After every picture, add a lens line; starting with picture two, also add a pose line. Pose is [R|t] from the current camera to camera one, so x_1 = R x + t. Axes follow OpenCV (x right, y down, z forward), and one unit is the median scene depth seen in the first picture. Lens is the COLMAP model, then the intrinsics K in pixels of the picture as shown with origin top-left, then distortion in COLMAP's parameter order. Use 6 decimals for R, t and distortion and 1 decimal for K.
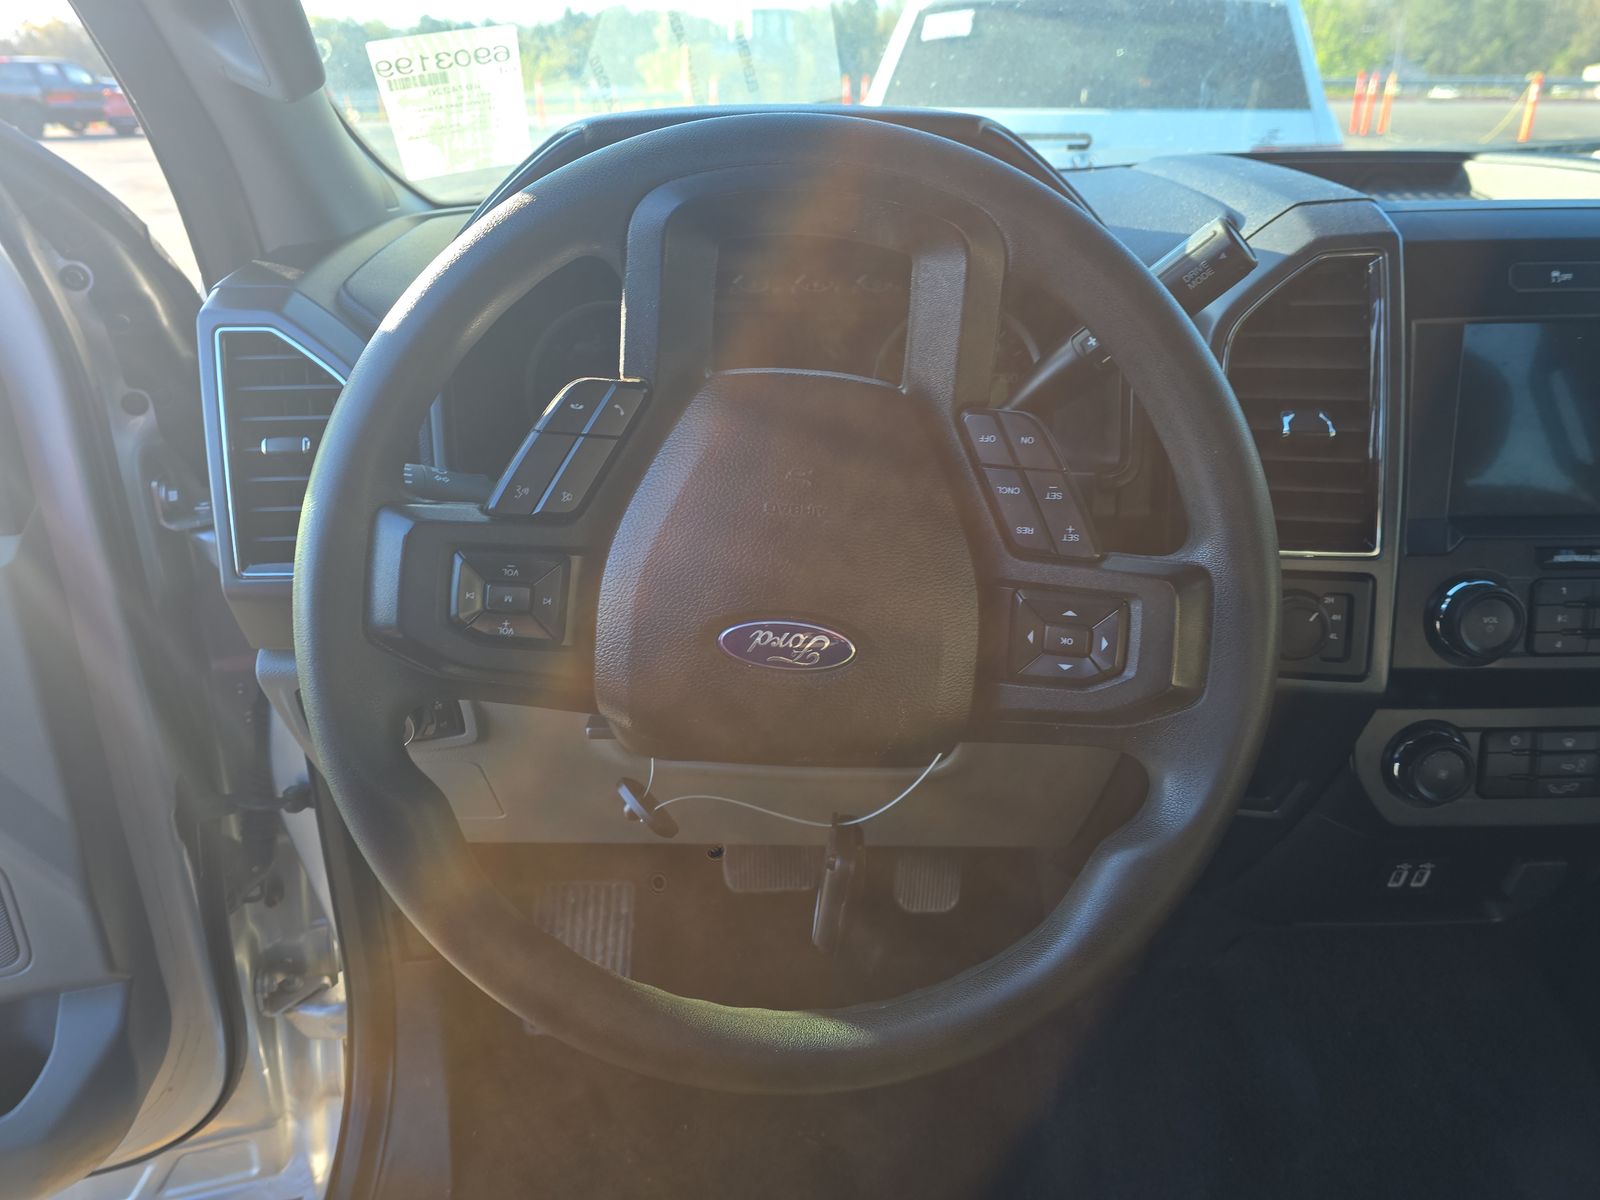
lens RADIAL K [[1072.9, 0, 792.5], [0, 1072.9, 606.7], [0, 0, 1]] dist [0.052000, -0.051691]
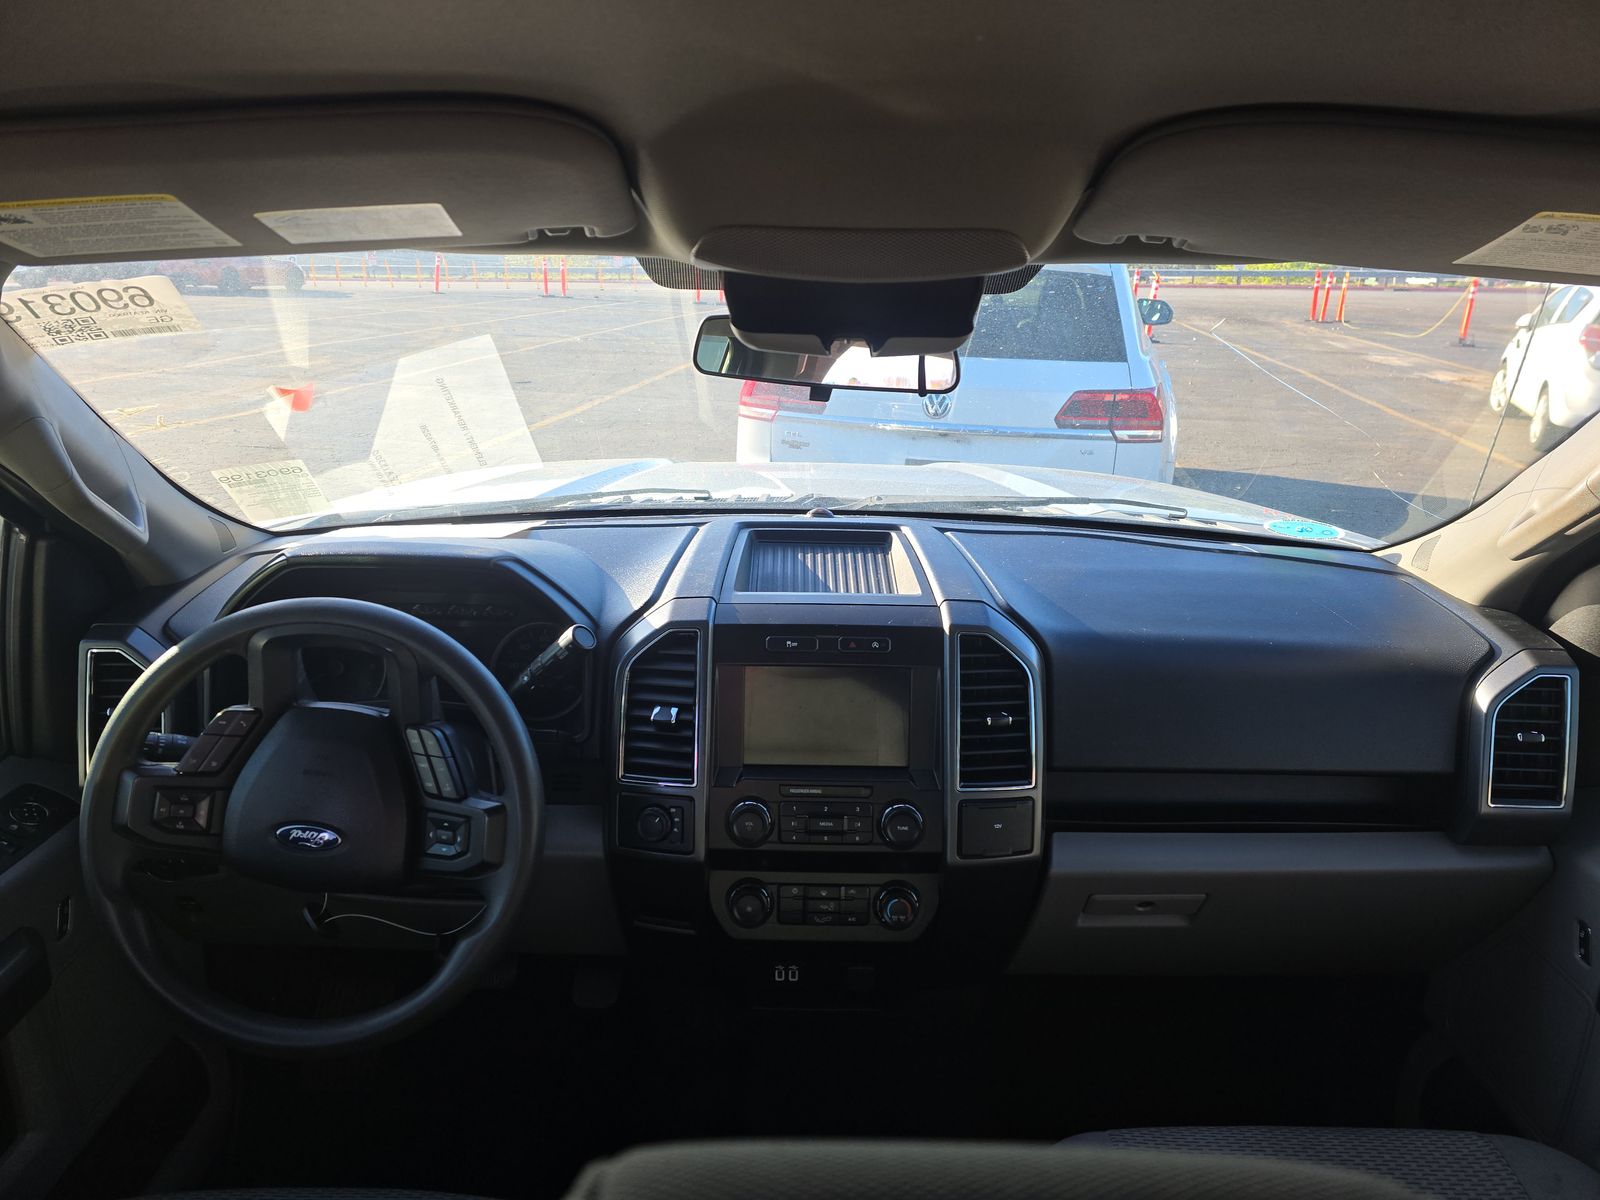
lens RADIAL K [[1072.9, 0, 802.7], [0, 1072.9, 593.9], [0, 0, 1]] dist [0.052000, -0.051691]
pose [[0.999677, 0.023811, -0.008930, 0.725680], [-0.024806, 0.990370, -0.136207, -0.128117], [0.005601, 0.136385, 0.990640, -0.880665]]
